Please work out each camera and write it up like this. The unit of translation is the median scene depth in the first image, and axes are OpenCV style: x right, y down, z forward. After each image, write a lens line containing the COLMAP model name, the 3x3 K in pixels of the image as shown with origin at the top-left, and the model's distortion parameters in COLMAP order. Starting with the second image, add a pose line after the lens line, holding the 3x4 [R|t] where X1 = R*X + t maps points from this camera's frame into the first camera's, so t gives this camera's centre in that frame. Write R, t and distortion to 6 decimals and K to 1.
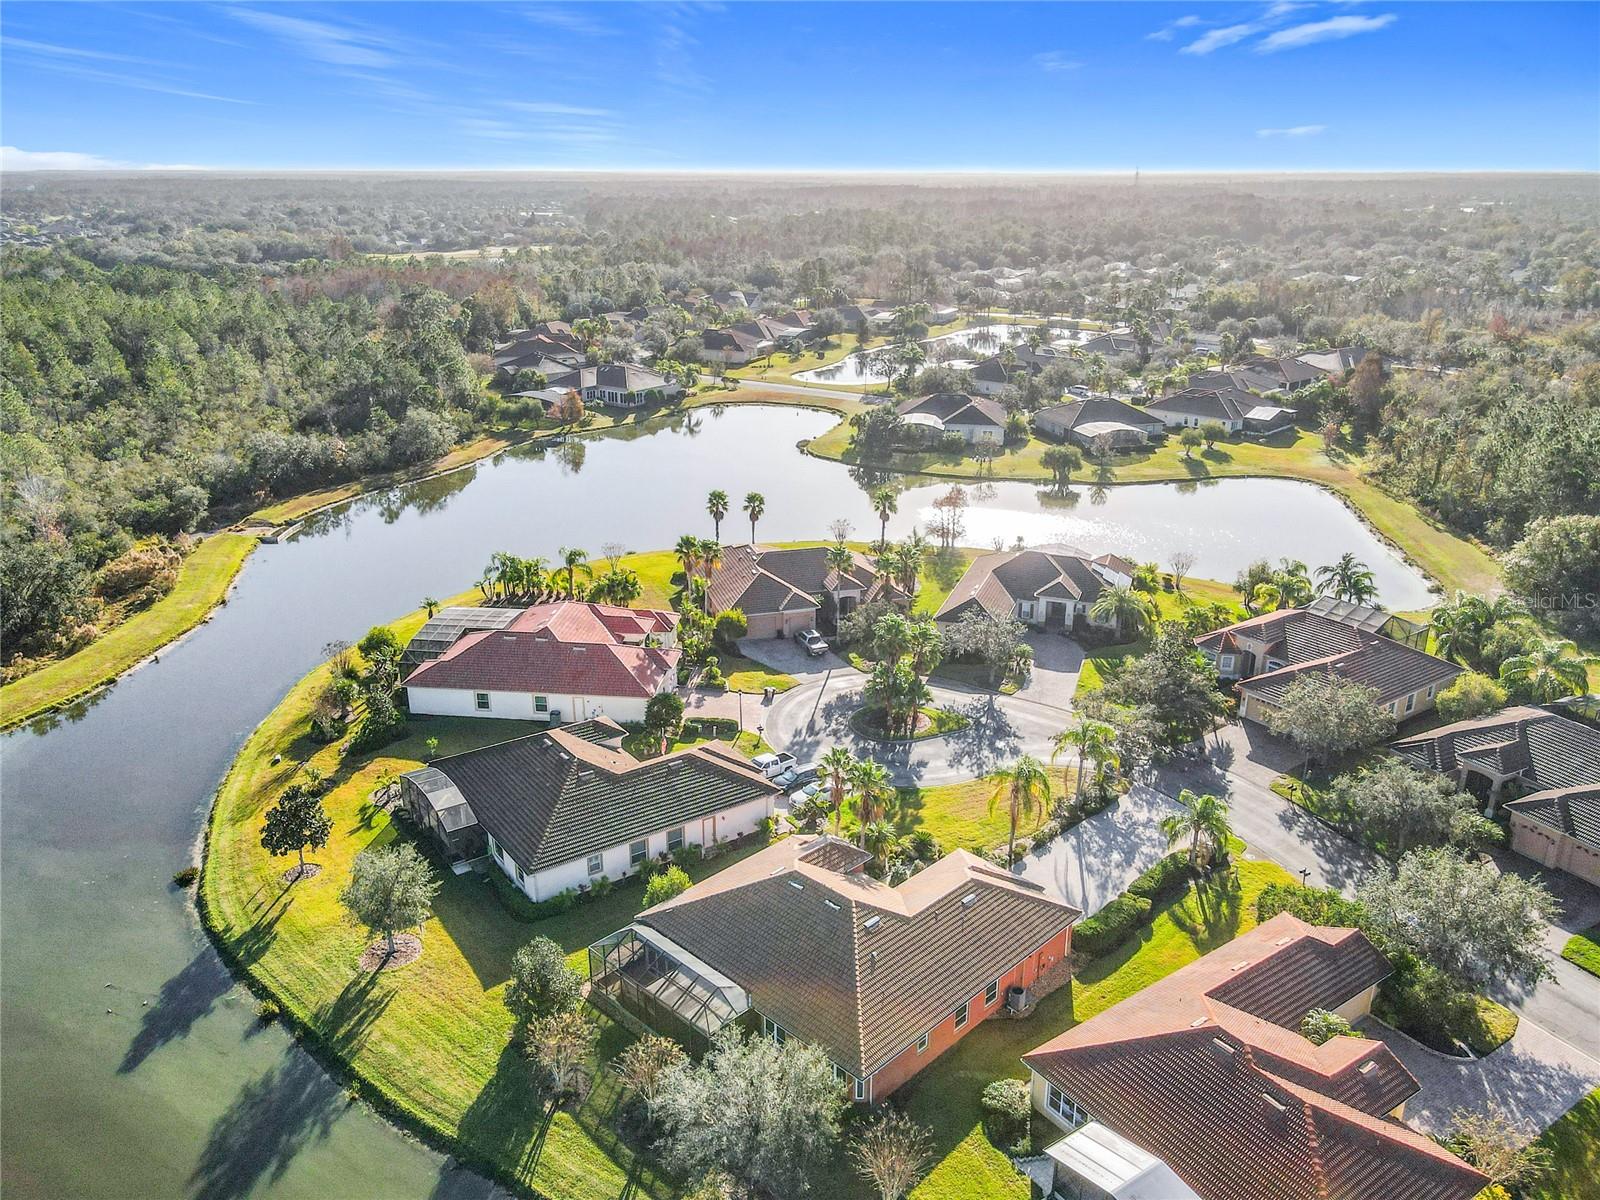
lens RADIAL K [[1200.0, 0, 786.8], [0, 1200.0, 592.4], [0, 0, 1]] dist [-0.018127, 0.053693]
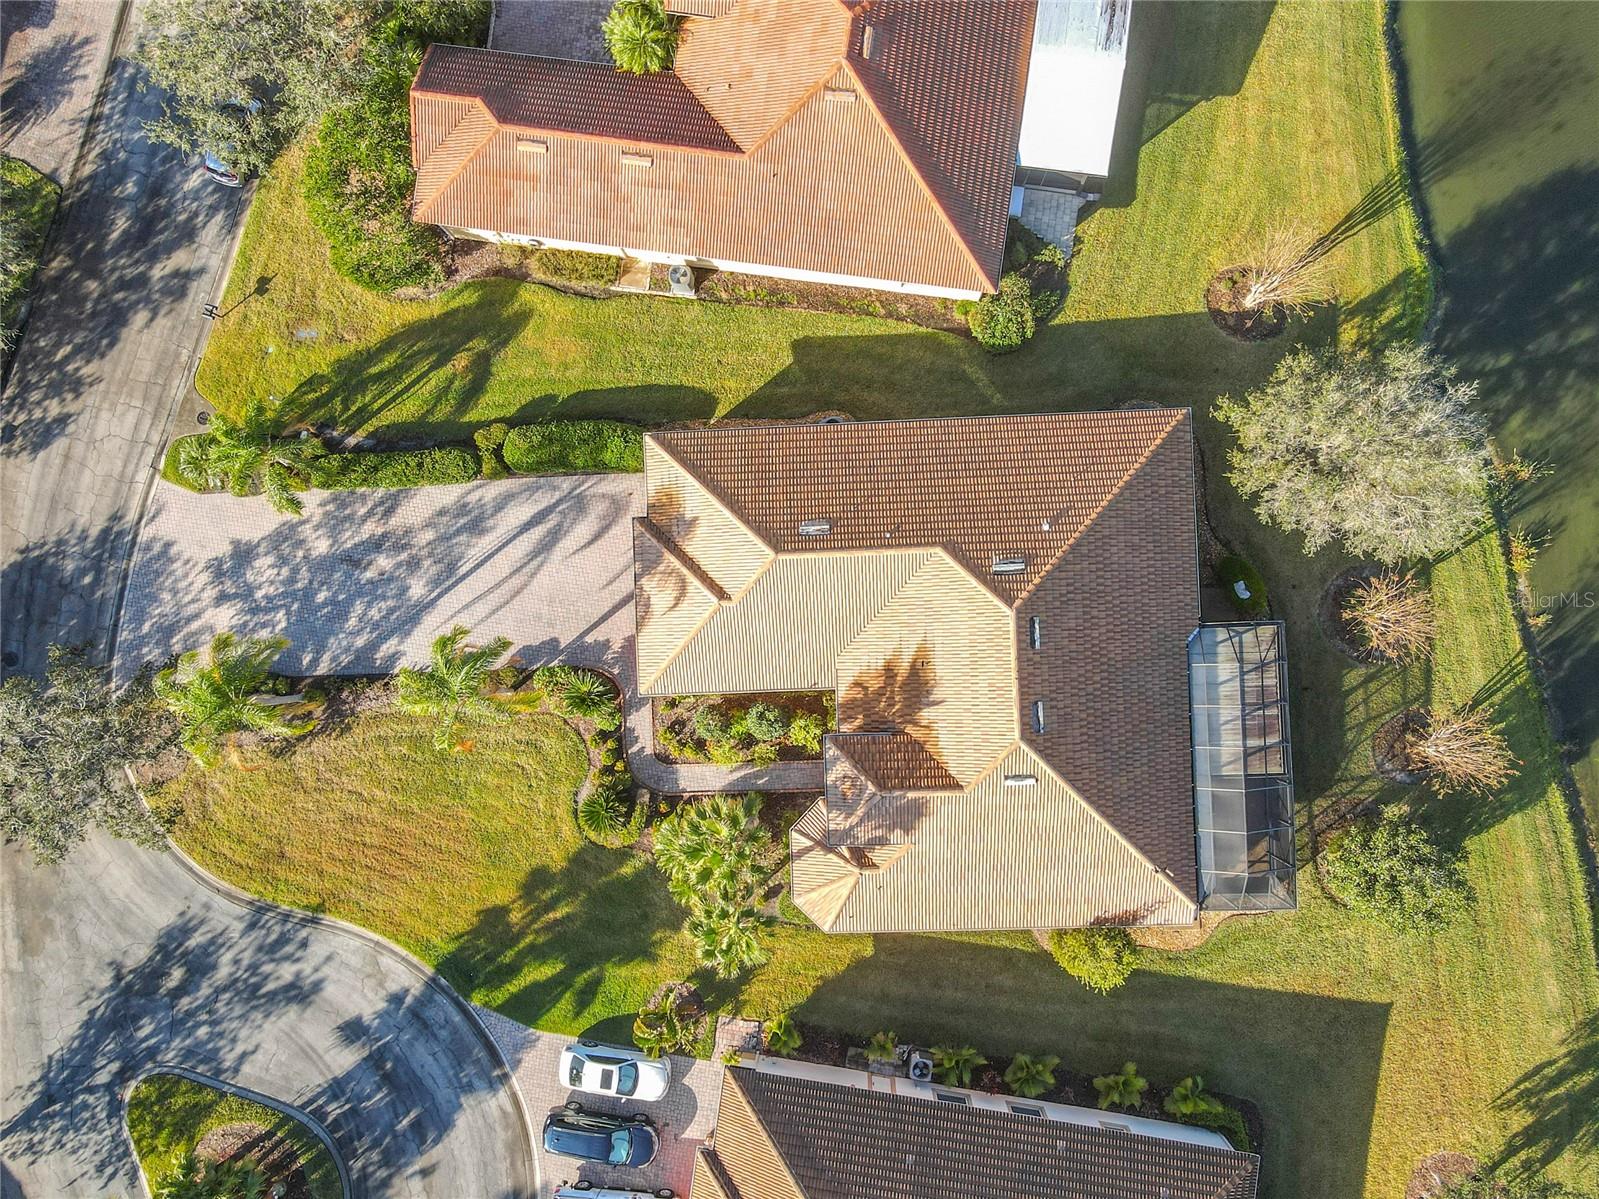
lens RADIAL K [[1212.2, 0, 780.2], [0, 1212.2, 604.5], [0, 0, 1]] dist [0.011829, 0.003936]
pose [[-0.733059, -0.678273, 0.050687, 0.060692], [0.276544, -0.229137, 0.933284, -0.186652], [-0.621408, 0.698170, 0.355543, 0.459310]]
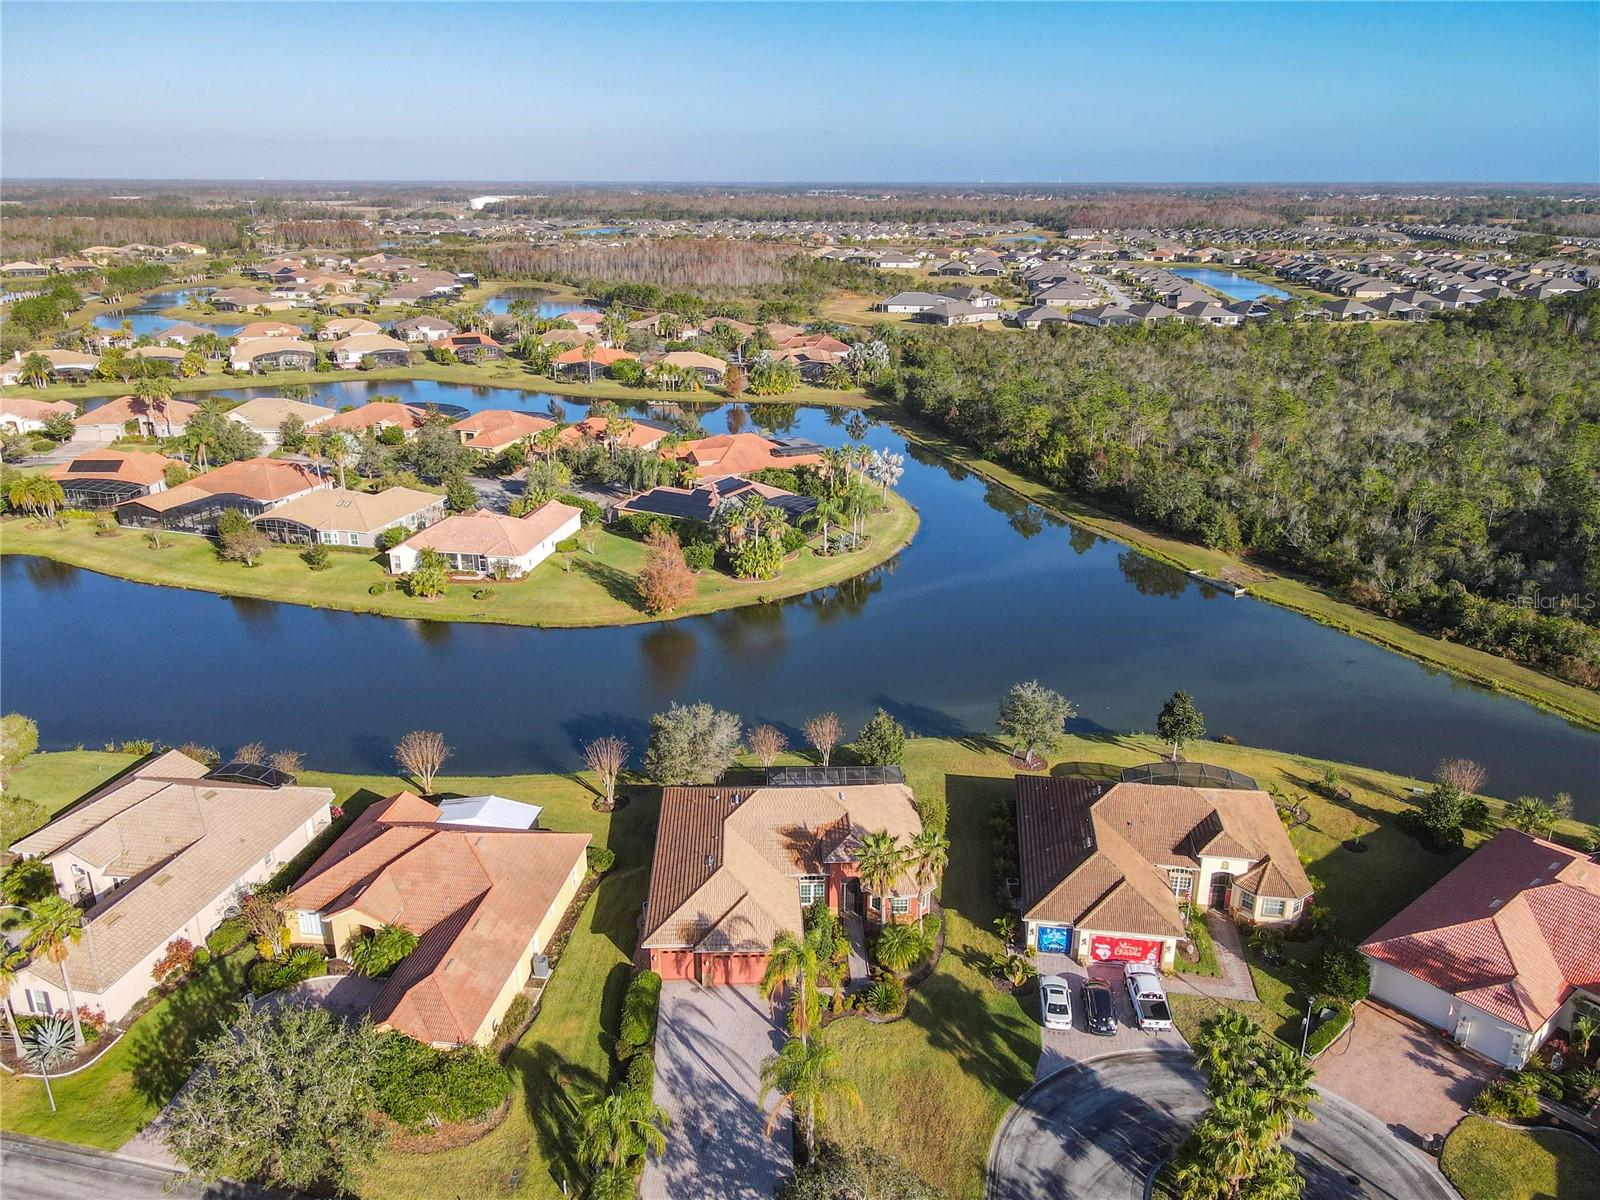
lens RADIAL K [[1202.4, 0, 792.5], [0, 1202.4, 644.1], [0, 0, 1]] dist [0.004871, 0.005920]
pose [[-0.682700, 0.267572, -0.679946, 0.449983], [-0.241489, 0.795633, 0.555564, -0.302363], [0.689640, 0.543483, -0.478563, 0.827383]]
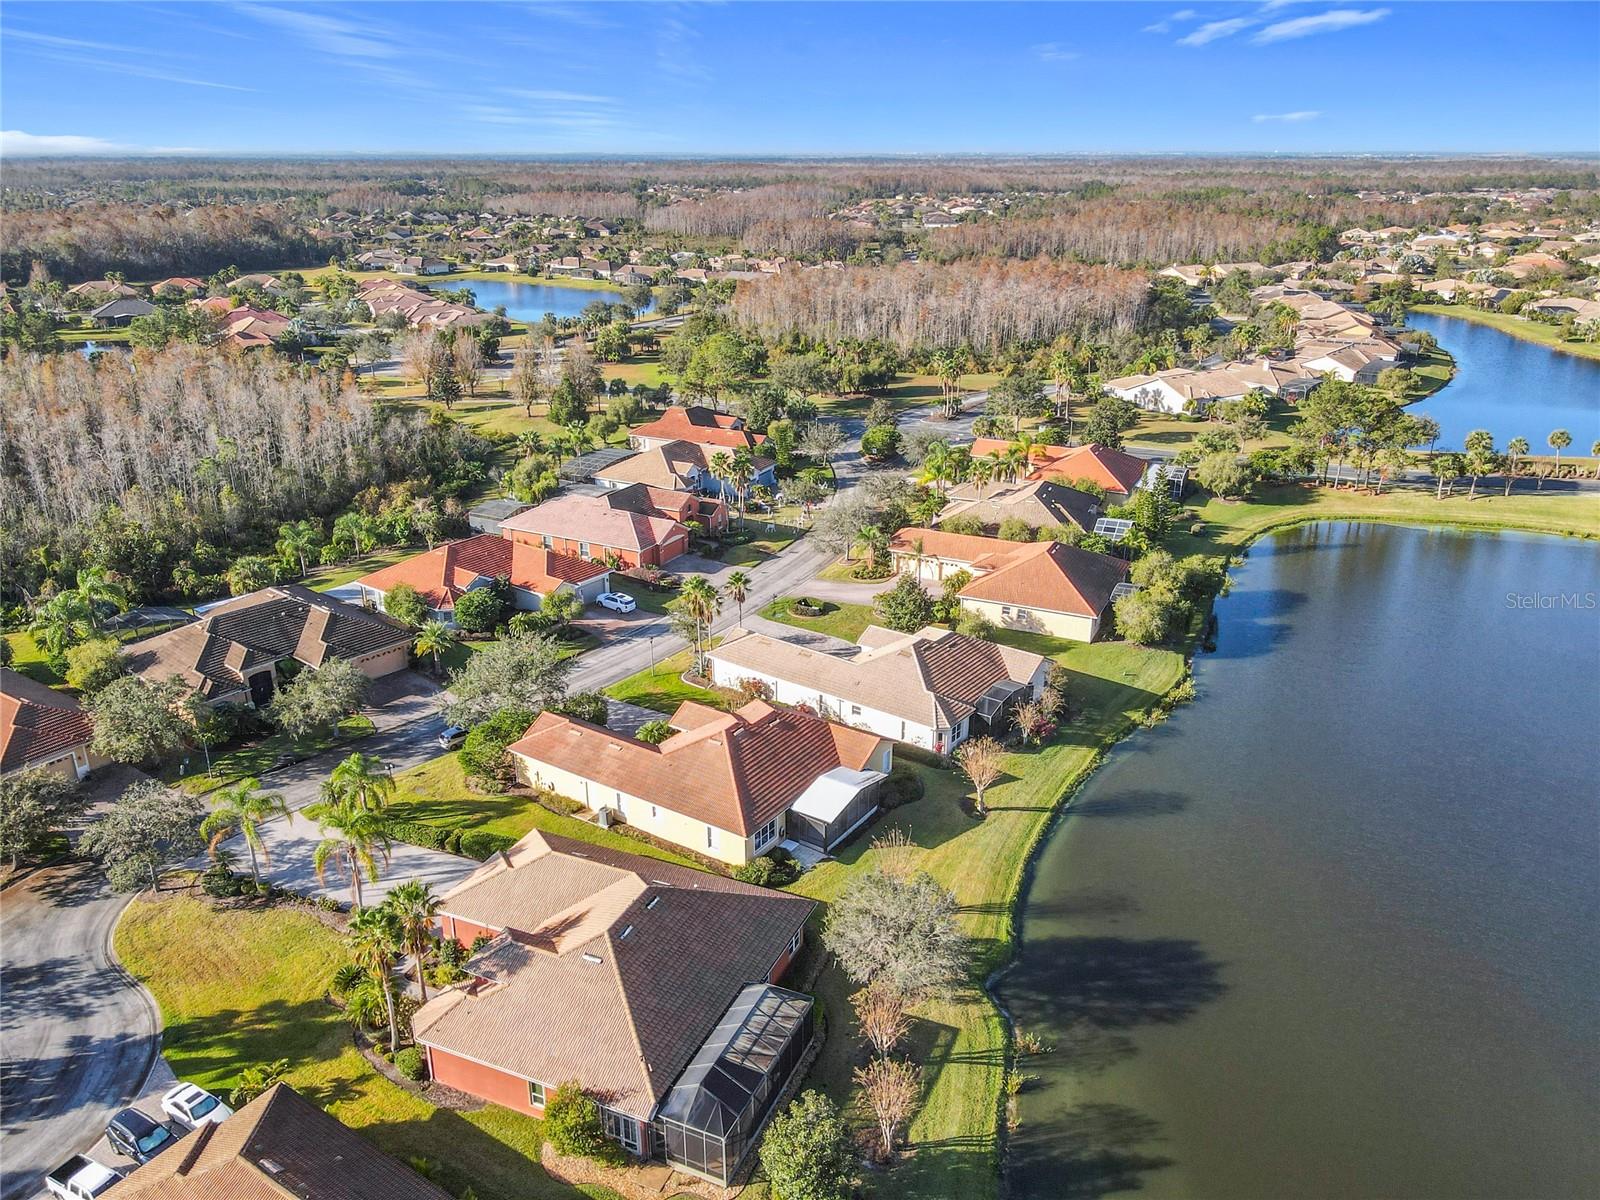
lens RADIAL K [[1187.5, 0, 778.9], [0, 1187.5, 599.7], [0, 0, 1]] dist [0.009828, 0.004891]
pose [[-0.355889, -0.327916, 0.875108, -0.408317], [0.311998, 0.840998, 0.442018, -0.182218], [-0.880909, 0.430341, -0.196993, 0.536530]]
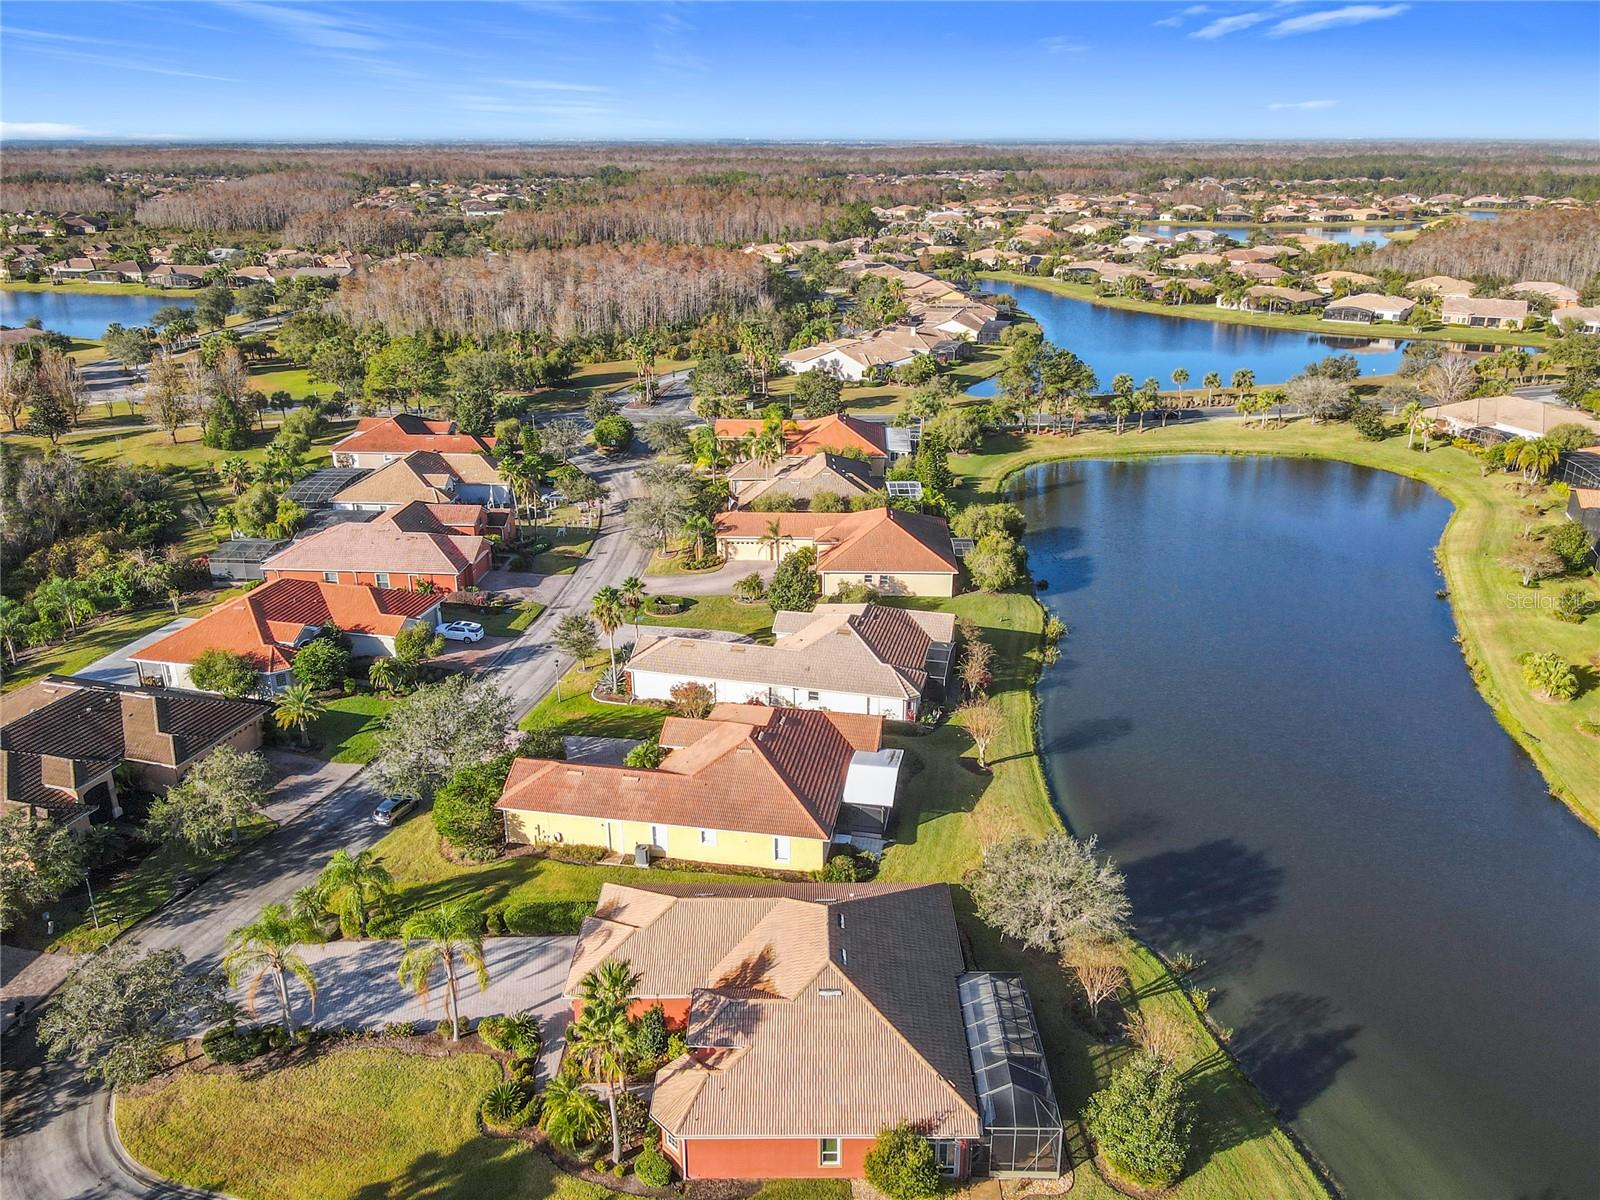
lens RADIAL K [[1196.8, 0, 801.0], [0, 1196.8, 565.8], [0, 0, 1]] dist [0.008630, 0.010157]
pose [[-0.704478, -0.236522, 0.669155, -0.262023], [0.238418, 0.809177, 0.537019, -0.245578], [-0.668482, 0.537857, -0.513656, 0.725055]]
